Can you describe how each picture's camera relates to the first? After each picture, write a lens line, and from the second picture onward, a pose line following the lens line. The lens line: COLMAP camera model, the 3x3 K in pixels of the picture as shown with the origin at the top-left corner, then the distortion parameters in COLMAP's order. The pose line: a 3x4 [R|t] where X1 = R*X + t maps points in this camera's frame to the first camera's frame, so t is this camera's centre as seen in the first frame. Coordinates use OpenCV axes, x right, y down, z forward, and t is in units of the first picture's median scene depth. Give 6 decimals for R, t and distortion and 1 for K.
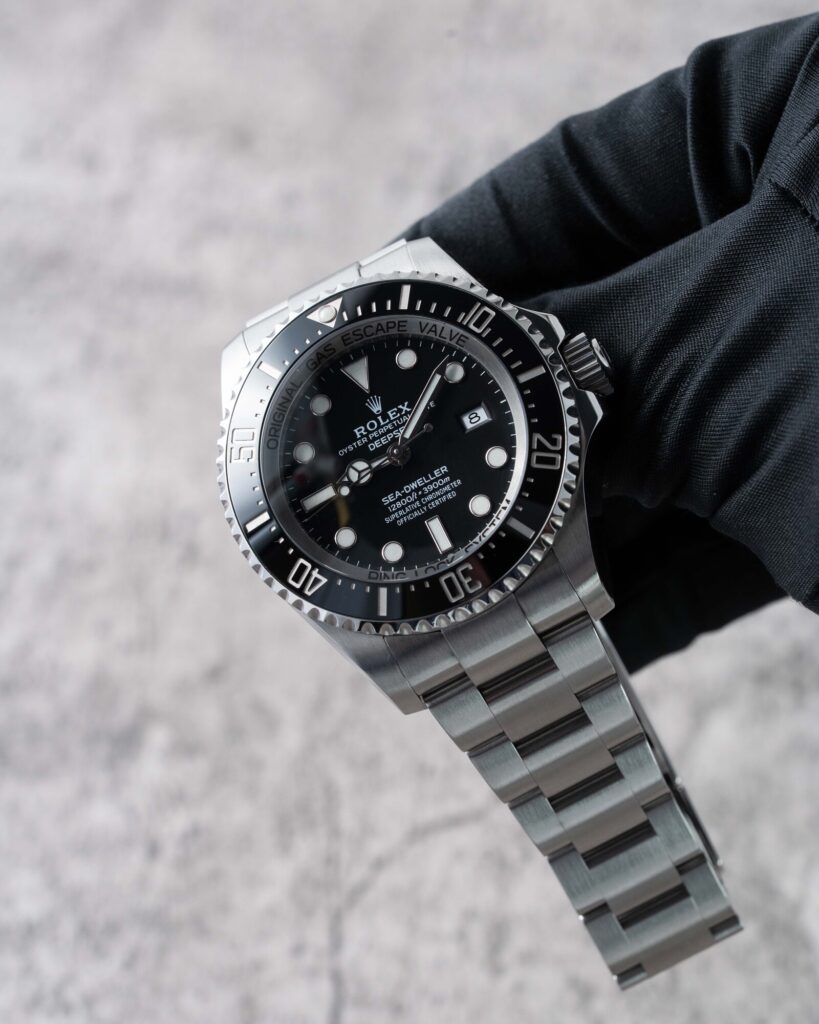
lens RADIAL K [[4990.5, 0, 409.5], [0, 4990.5, 512.0], [0, 0, 1]] dist [0.086296, -10.536766]
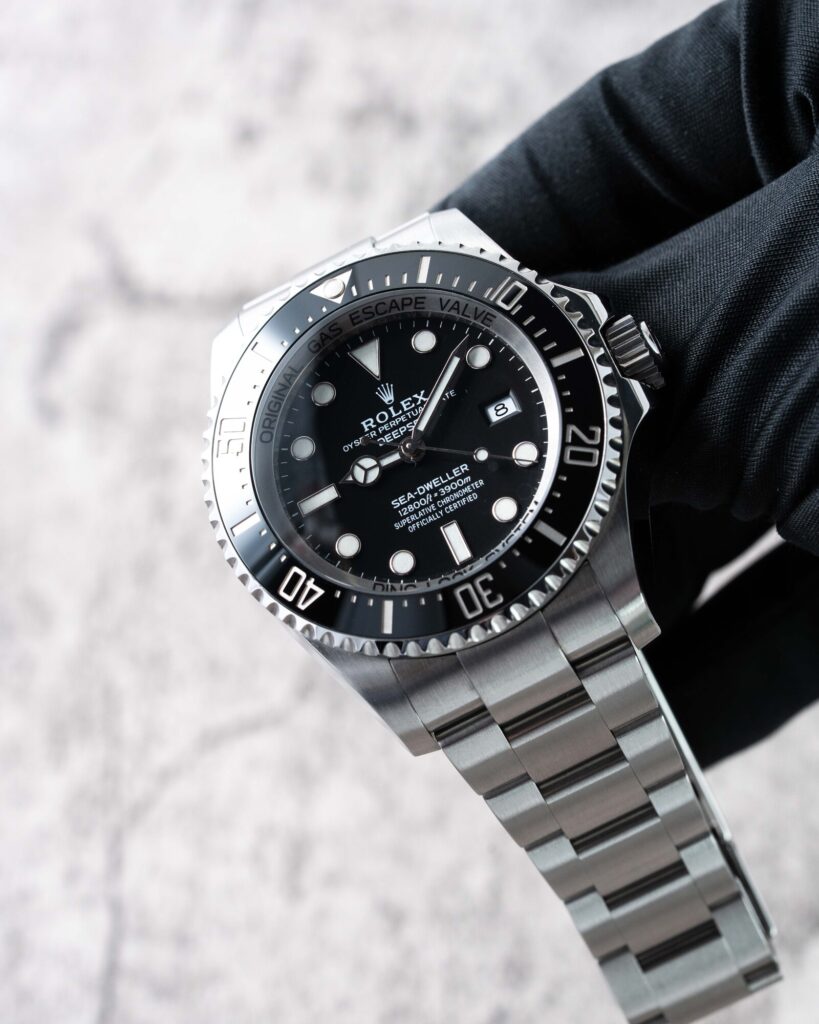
lens RADIAL K [[4990.5, 0, 409.5], [0, 4990.5, 512.0], [0, 0, 1]] dist [0.086296, -10.536766]
pose [[0.999214, 0.018536, -0.035032, 0.027743], [-0.020648, 0.997929, -0.060928, 0.051538], [0.033830, 0.061603, 0.997527, 0.143356]]
